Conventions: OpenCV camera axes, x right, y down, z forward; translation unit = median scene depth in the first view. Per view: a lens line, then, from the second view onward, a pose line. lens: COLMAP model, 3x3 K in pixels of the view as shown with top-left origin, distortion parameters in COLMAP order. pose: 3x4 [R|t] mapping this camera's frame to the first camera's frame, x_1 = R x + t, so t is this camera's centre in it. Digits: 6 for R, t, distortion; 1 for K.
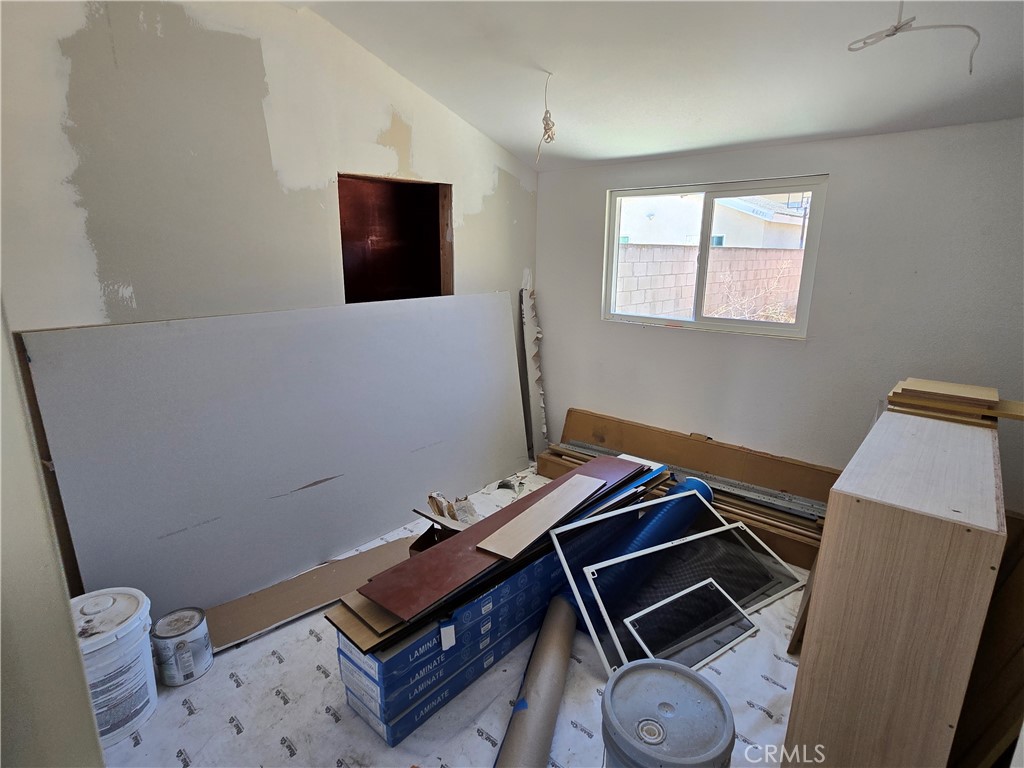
lens RADIAL K [[533.5, 0, 511.9], [0, 533.5, 385.5], [0, 0, 1]] dist [-0.001554, 0.004327]
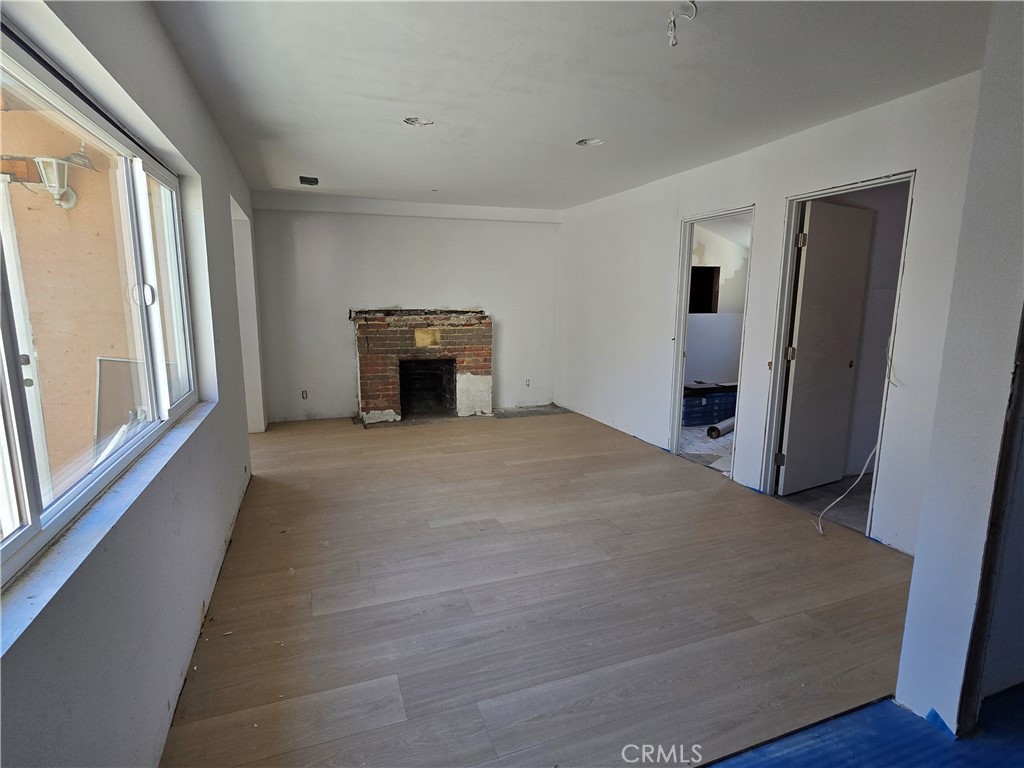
lens RADIAL K [[533.5, 0, 509.9], [0, 533.5, 383.6], [0, 0, 1]] dist [-0.001554, 0.004327]
pose [[0.880944, 0.078852, -0.466605, 0.225437], [-0.113981, 0.992347, -0.047496, 0.386736], [0.459289, 0.095025, 0.883190, -1.588460]]
